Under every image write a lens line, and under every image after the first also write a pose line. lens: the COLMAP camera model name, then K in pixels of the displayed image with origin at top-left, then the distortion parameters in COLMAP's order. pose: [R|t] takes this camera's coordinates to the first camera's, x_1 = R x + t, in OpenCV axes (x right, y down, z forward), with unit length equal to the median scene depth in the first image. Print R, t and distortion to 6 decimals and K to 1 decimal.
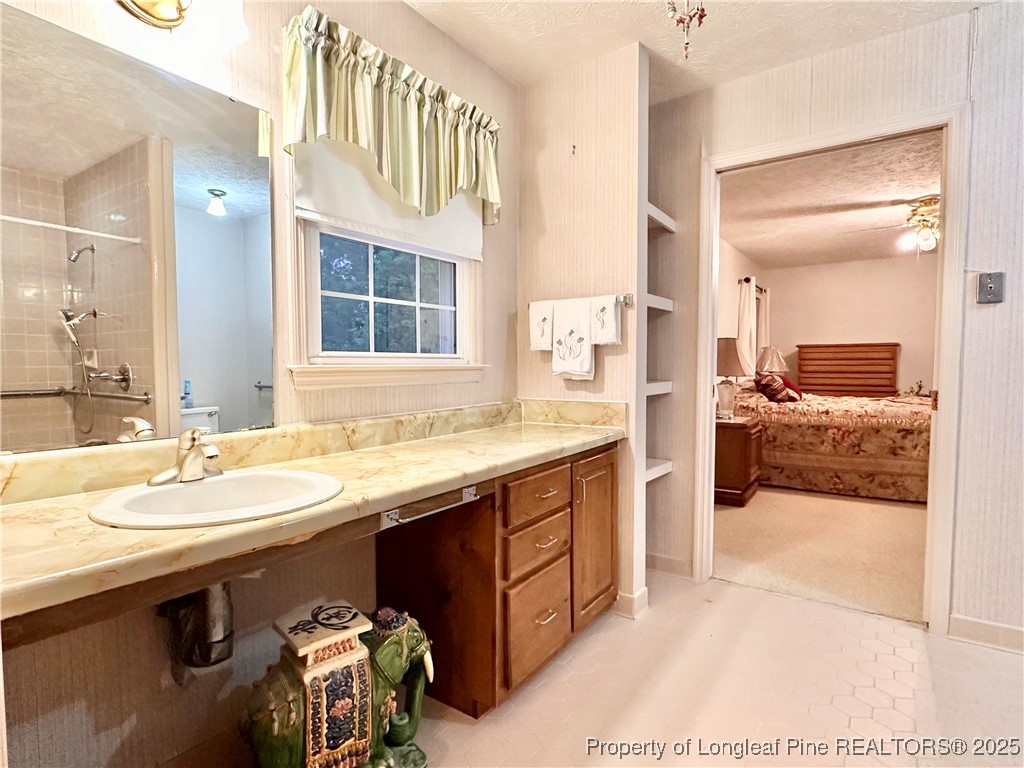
lens RADIAL K [[535.5, 0, 514.4], [0, 535.5, 387.7], [0, 0, 1]] dist [0.000521, -0.001146]
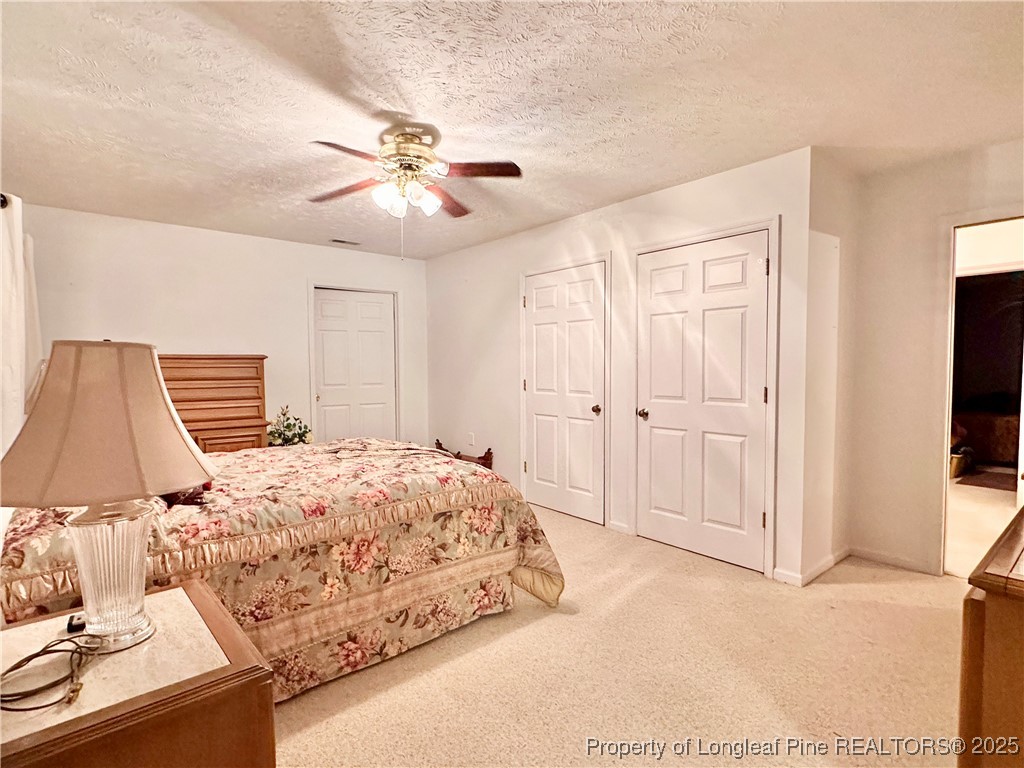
lens RADIAL K [[524.7, 0, 516.3], [0, 524.7, 387.2], [0, 0, 1]] dist [-0.001331, -0.000219]
pose [[0.253706, -0.041118, 0.966407, 0.194871], [0.046737, 0.998450, 0.030212, -0.068895], [-0.966152, 0.037502, 0.255234, 0.736688]]
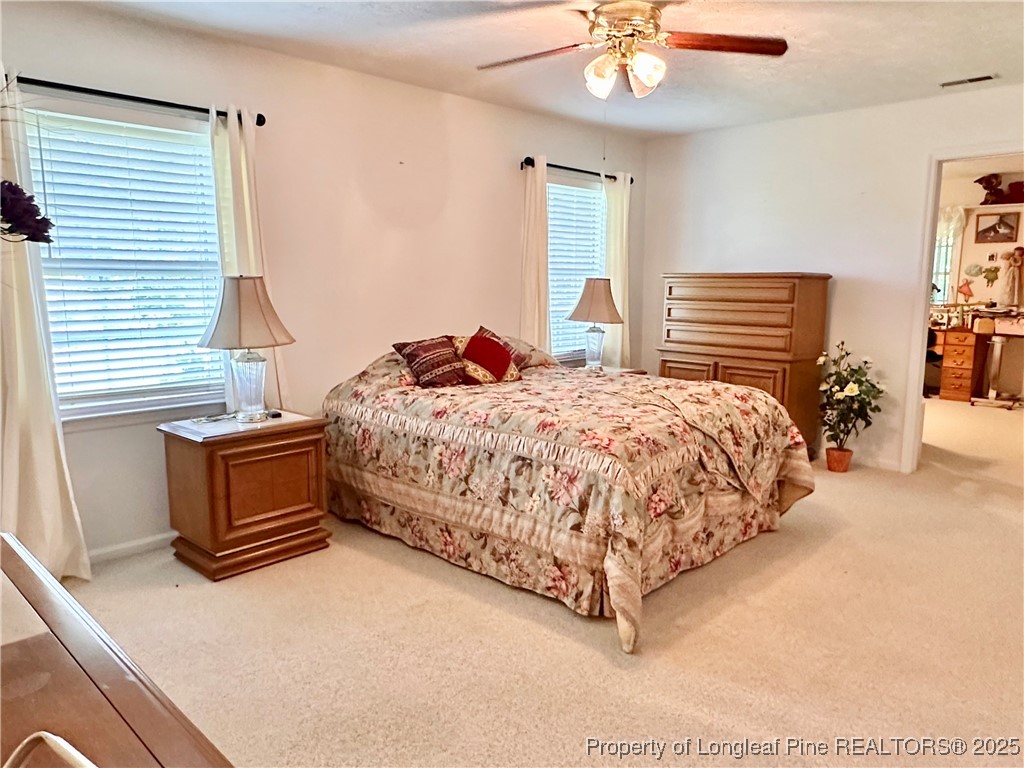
lens RADIAL K [[730.3, 0, 512.1], [0, 730.3, 389.9], [0, 0, 1]] dist [0.002499, 0.000006]
pose [[0.988147, 0.029470, -0.150653, 0.788826], [-0.012520, 0.993602, 0.112244, -0.064984], [0.152997, -0.109028, 0.982194, 0.289309]]
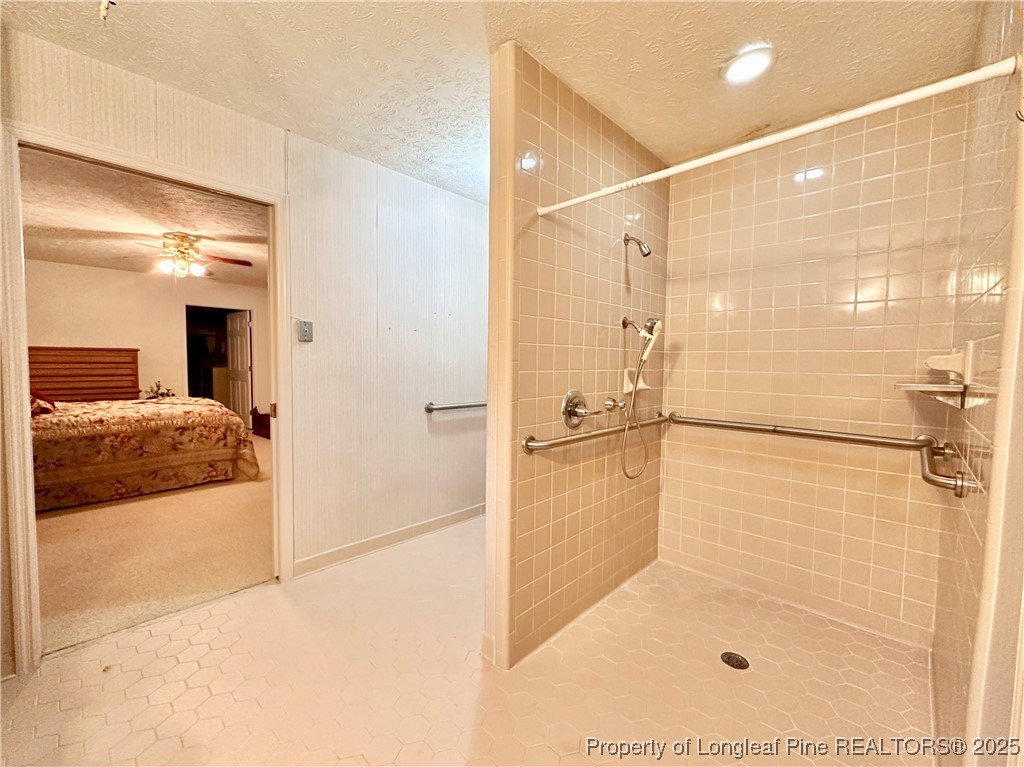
lens RADIAL K [[419.9, 0, 511.8], [0, 419.9, 385.7], [0, 0, 1]] dist [-0.004795, 0.000850]
pose [[0.138724, -0.052594, 0.988934, -0.081542], [0.030849, 0.998334, 0.048766, -0.035866], [-0.989851, 0.023743, 0.140115, 0.133157]]
